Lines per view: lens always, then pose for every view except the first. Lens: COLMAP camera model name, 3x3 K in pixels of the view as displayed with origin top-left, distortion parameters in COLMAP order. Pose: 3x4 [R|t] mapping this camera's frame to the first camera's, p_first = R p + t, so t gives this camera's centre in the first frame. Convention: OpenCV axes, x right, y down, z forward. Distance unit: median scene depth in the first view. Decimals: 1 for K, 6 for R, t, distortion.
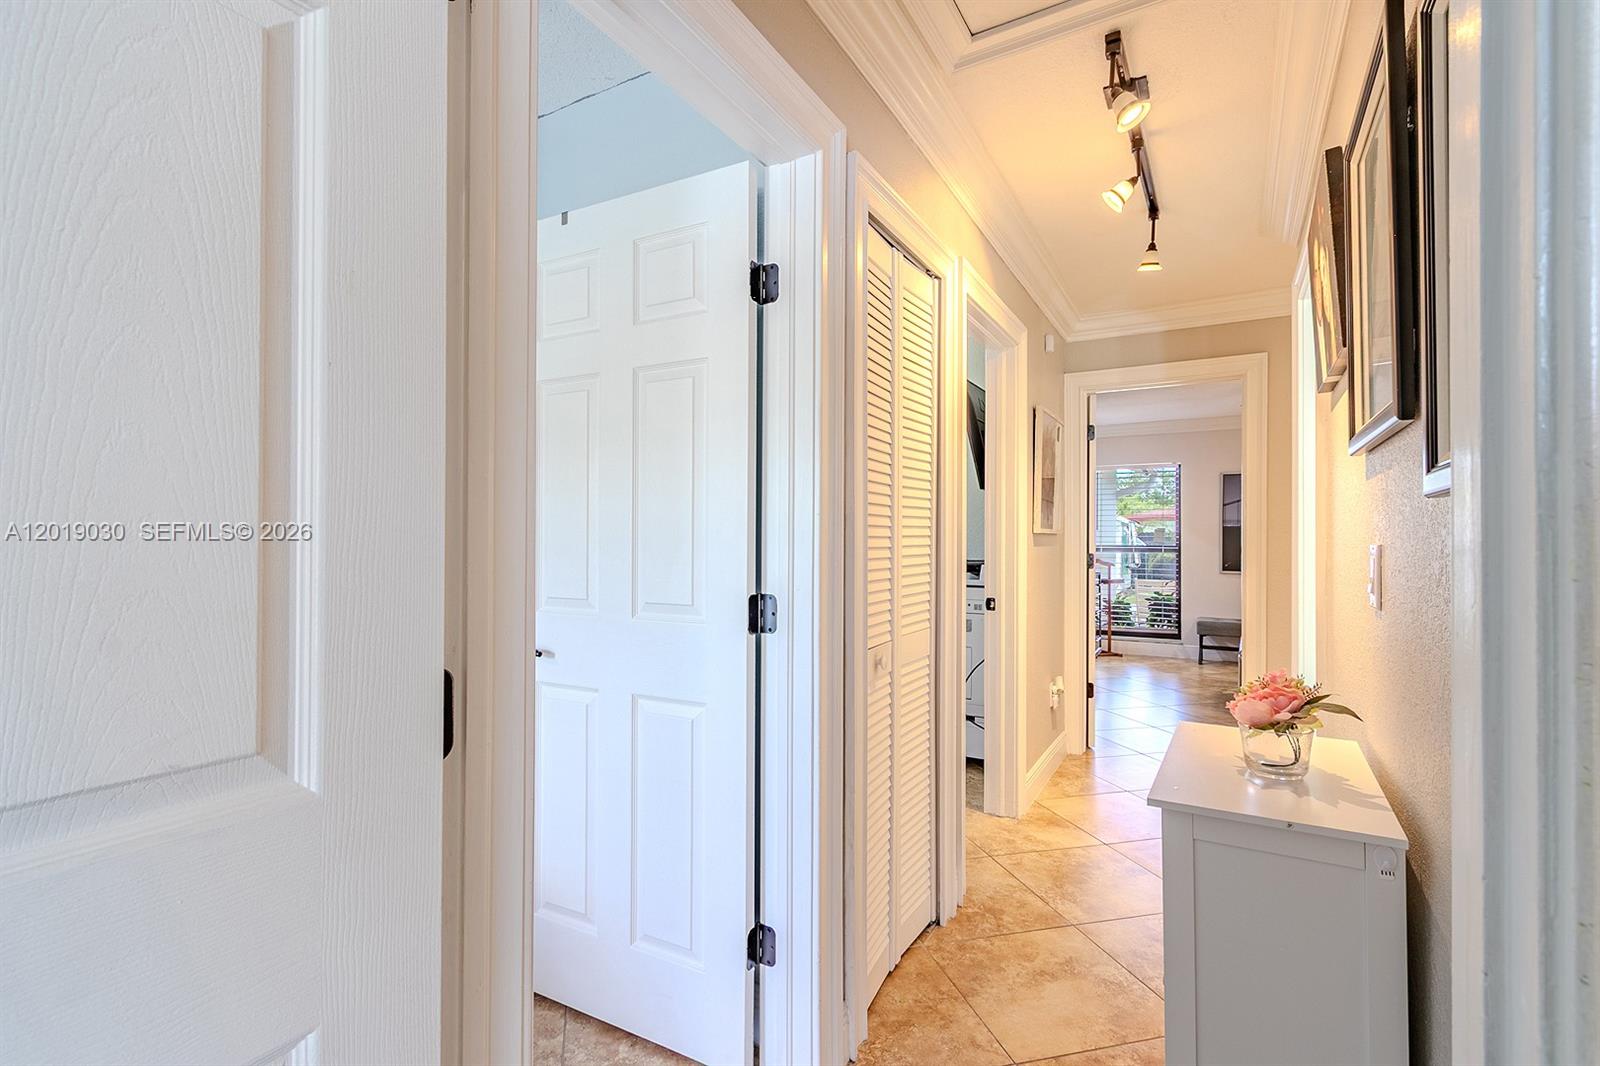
lens RADIAL K [[735.8, 0, 793.7], [0, 735.8, 533.4], [0, 0, 1]] dist [0.004143, -0.001074]
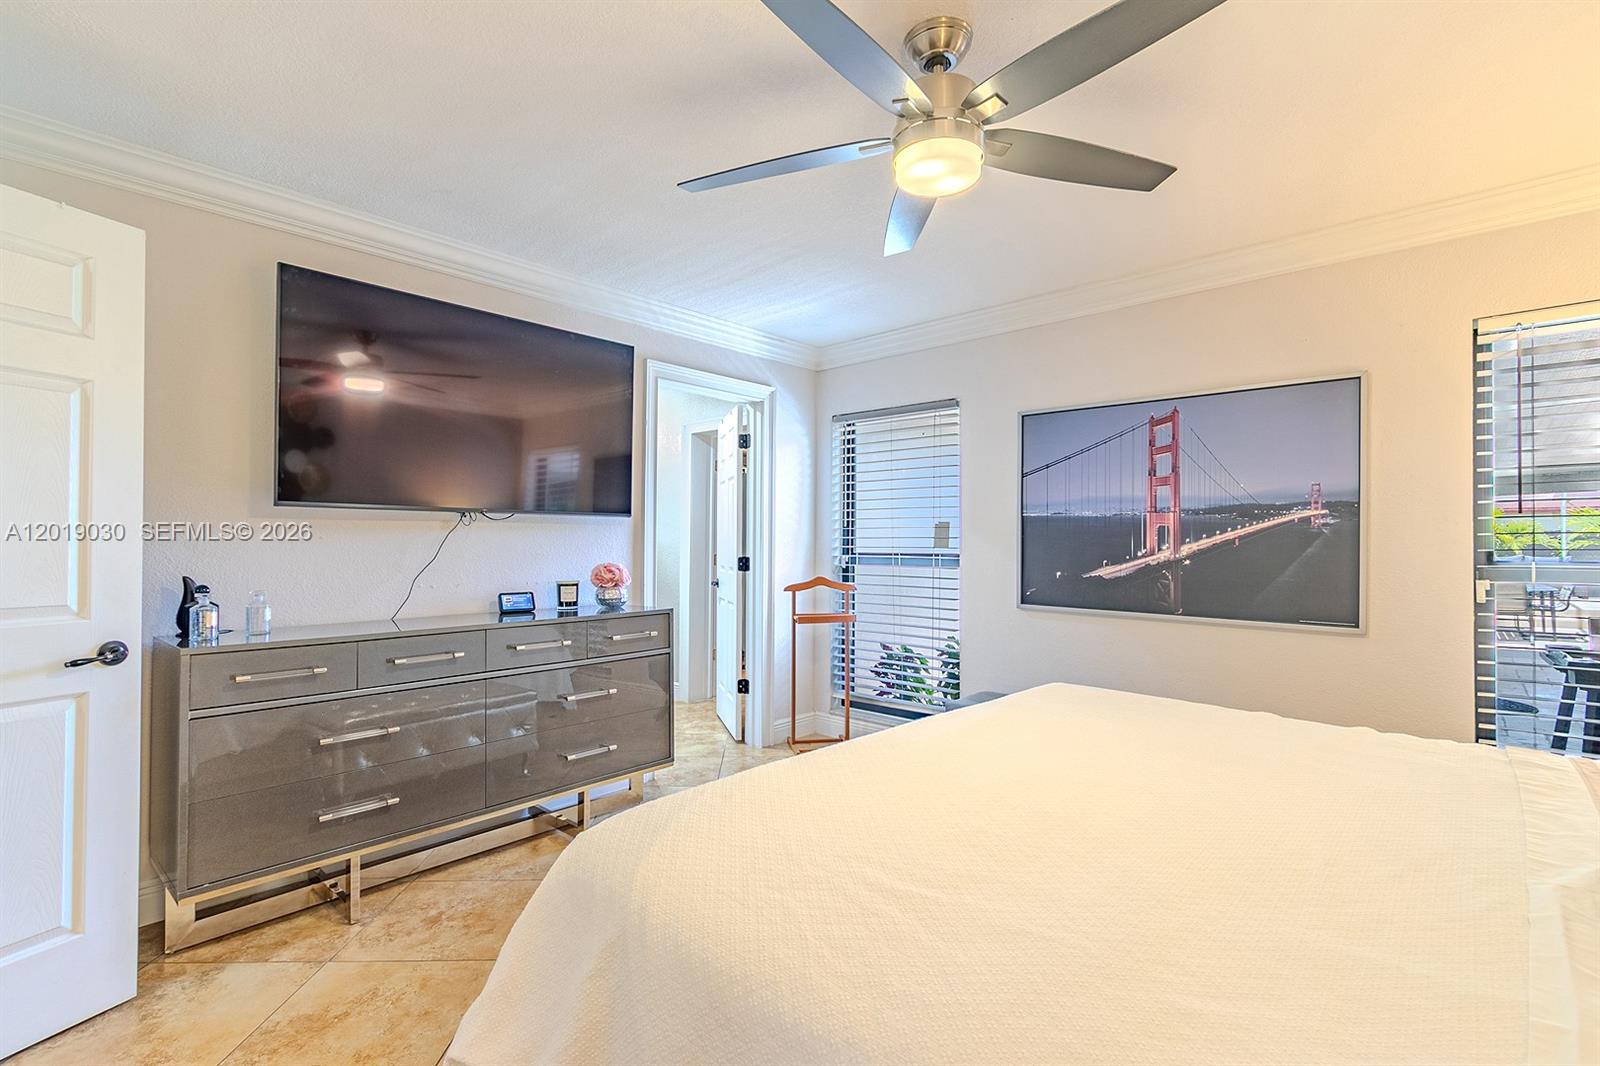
lens RADIAL K [[735.8, 0, 799.8], [0, 735.8, 534.1], [0, 0, 1]] dist [0.004143, -0.001074]
pose [[0.974013, -0.003247, -0.226469, 0.540356], [0.003512, 0.999994, 0.000766, 0.001785], [0.226465, -0.001542, 0.974018, 0.456773]]
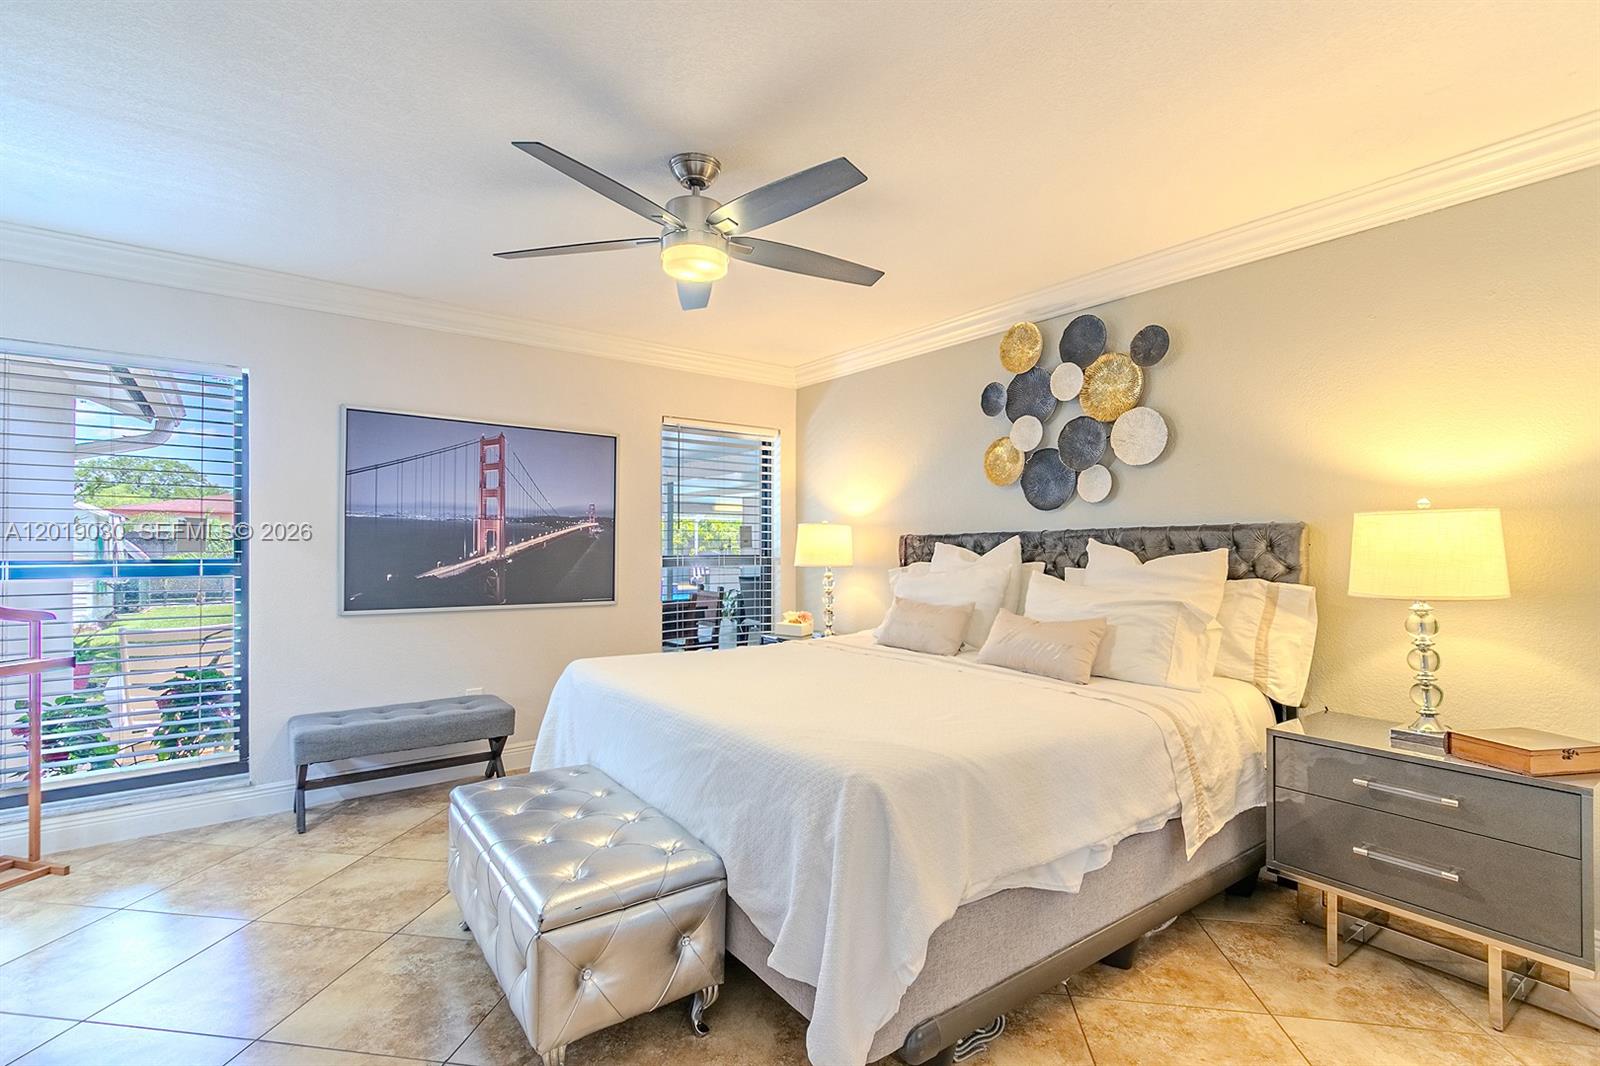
lens RADIAL K [[735.8, 0, 798.4], [0, 735.8, 543.0], [0, 0, 1]] dist [0.004143, -0.001074]
pose [[0.388398, 0.004205, 0.921482, 0.250555], [-0.006311, 0.999978, -0.001904, 0.006206], [-0.921470, -0.005076, 0.388416, 0.534158]]
